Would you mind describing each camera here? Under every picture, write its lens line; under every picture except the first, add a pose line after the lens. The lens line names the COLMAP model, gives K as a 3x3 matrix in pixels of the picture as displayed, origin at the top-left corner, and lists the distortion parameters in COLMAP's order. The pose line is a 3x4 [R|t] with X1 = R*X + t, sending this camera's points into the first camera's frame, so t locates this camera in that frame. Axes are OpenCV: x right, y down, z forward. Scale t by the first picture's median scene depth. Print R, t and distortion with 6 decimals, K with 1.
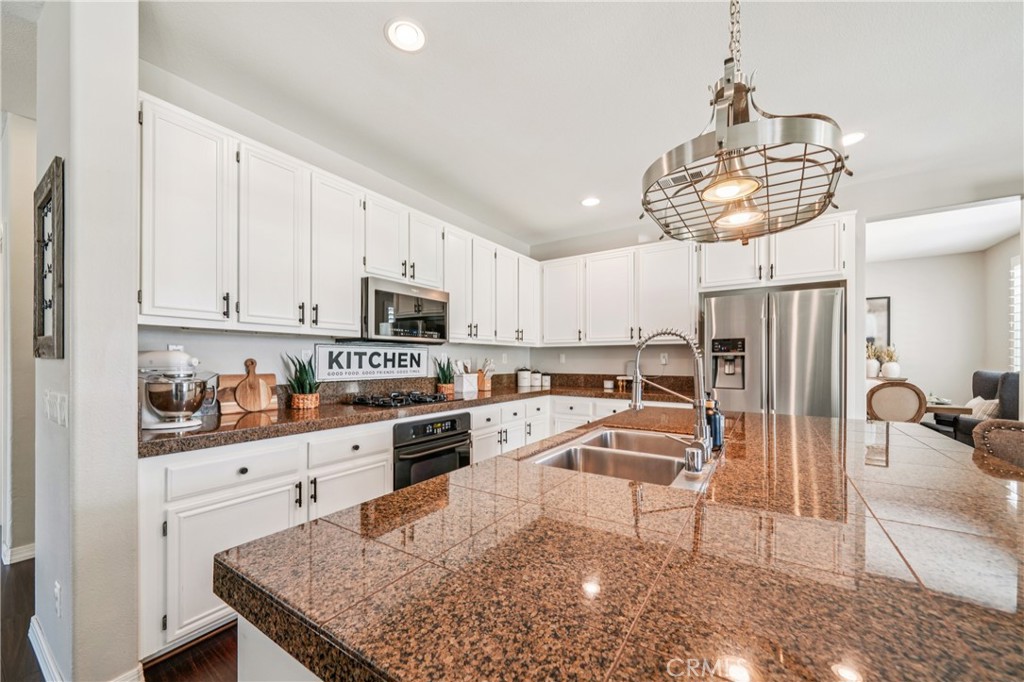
lens RADIAL K [[395.0, 0, 511.6], [0, 395.0, 359.8], [0, 0, 1]] dist [0.000851, -0.000608]
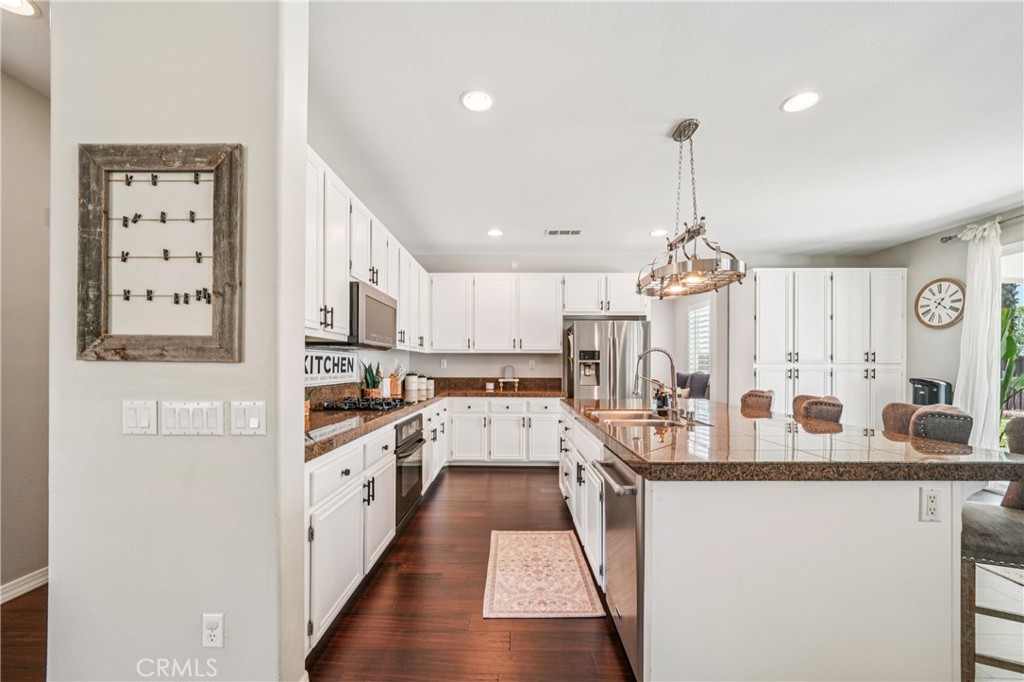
lens RADIAL K [[395.0, 0, 520.8], [0, 395.0, 374.5], [0, 0, 1]] dist [0.000851, -0.000608]
pose [[0.831374, -0.009895, 0.555625, -0.414018], [-0.003404, 0.999732, 0.022897, 0.000844], [-0.555703, -0.020927, 0.831118, -0.045900]]
